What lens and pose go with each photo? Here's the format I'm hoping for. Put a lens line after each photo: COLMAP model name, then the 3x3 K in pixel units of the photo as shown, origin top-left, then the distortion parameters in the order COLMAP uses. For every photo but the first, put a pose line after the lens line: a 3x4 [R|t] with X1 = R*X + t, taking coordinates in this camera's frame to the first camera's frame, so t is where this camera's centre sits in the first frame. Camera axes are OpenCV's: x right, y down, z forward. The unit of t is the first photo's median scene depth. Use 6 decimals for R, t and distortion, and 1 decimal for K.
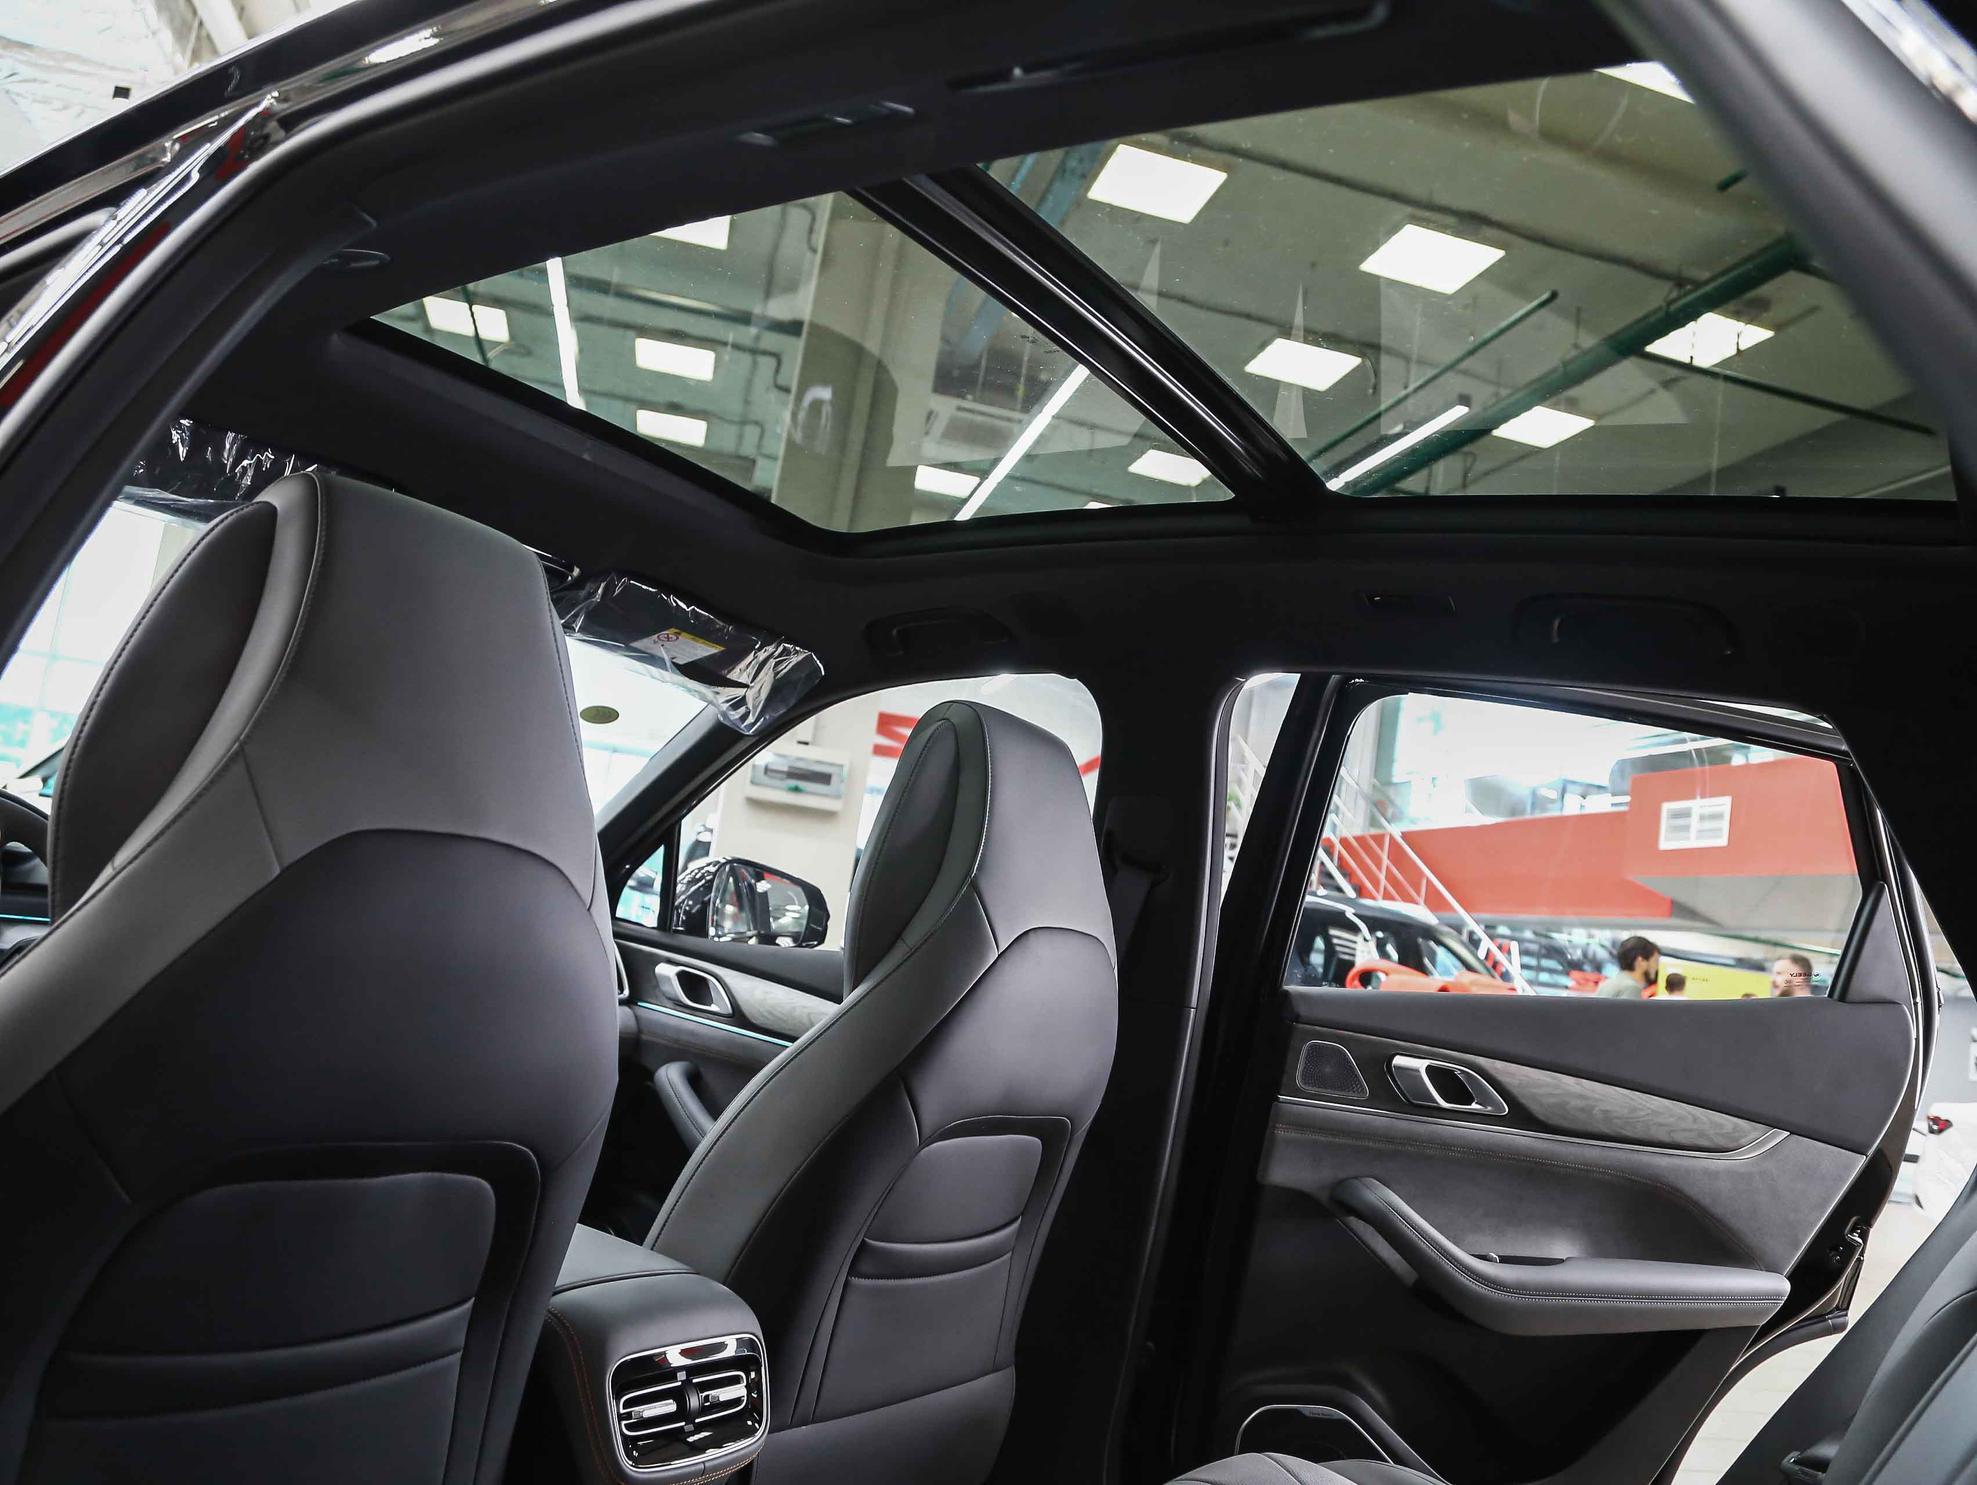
lens RADIAL K [[1507.8, 0, 977.3], [0, 1507.8, 737.6], [0, 0, 1]] dist [-0.117952, 0.068789]
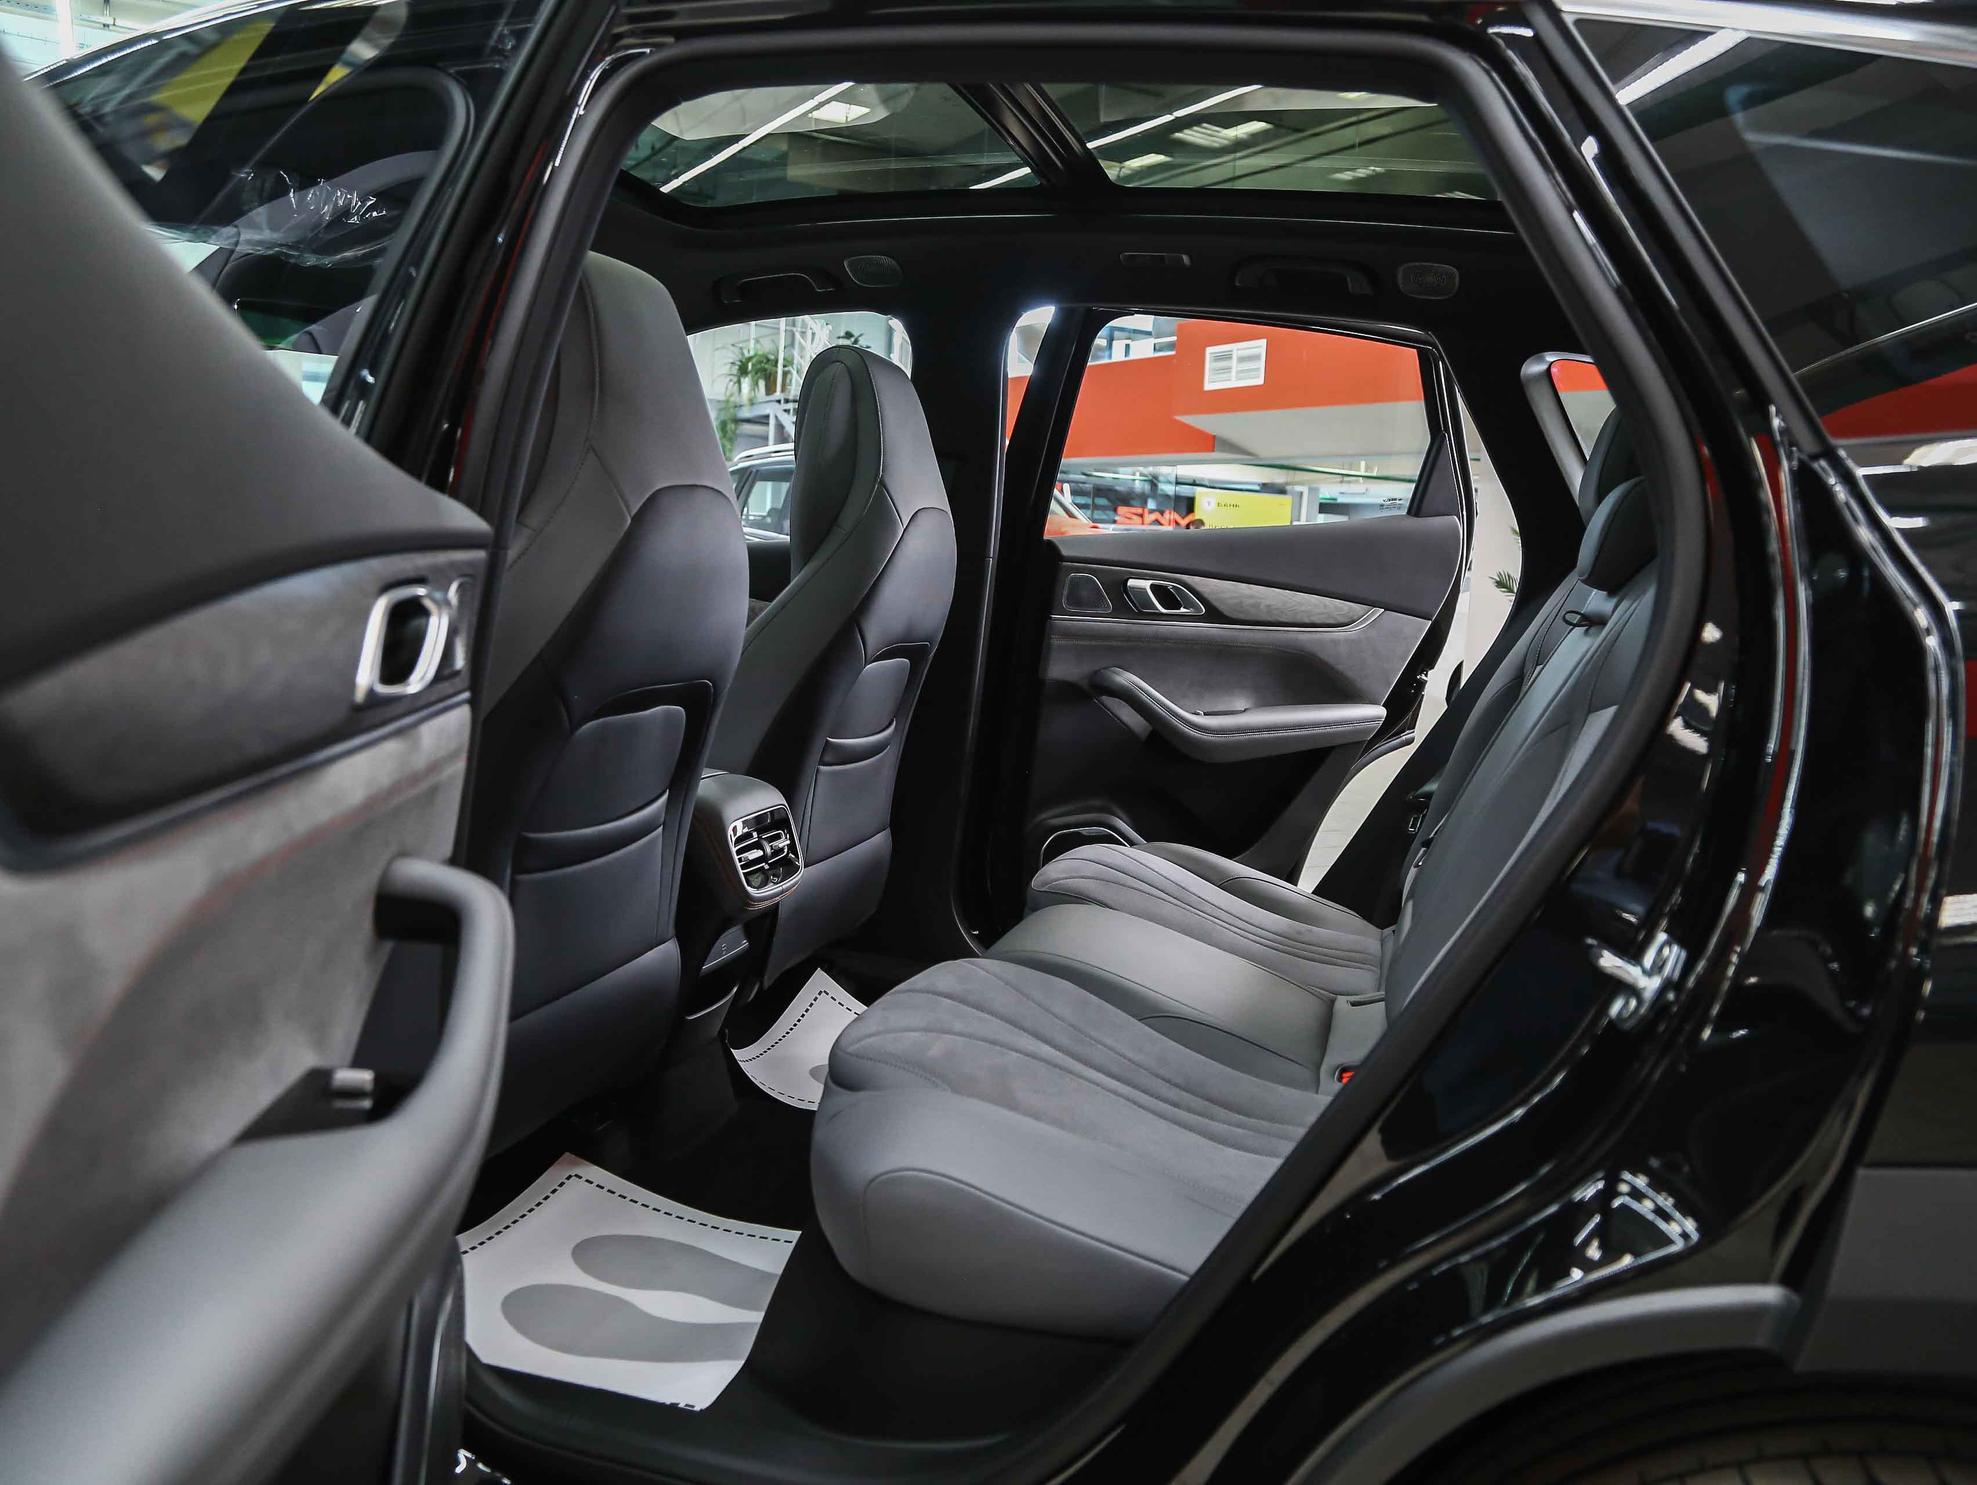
lens RADIAL K [[1507.8, 0, 977.3], [0, 1507.8, 737.6], [0, 0, 1]] dist [-0.117952, 0.068789]
pose [[0.953399, -0.130059, 0.272242, -0.253007], [0.047507, 0.955776, 0.290235, -0.057861], [-0.297950, -0.263776, 0.917414, -0.280311]]
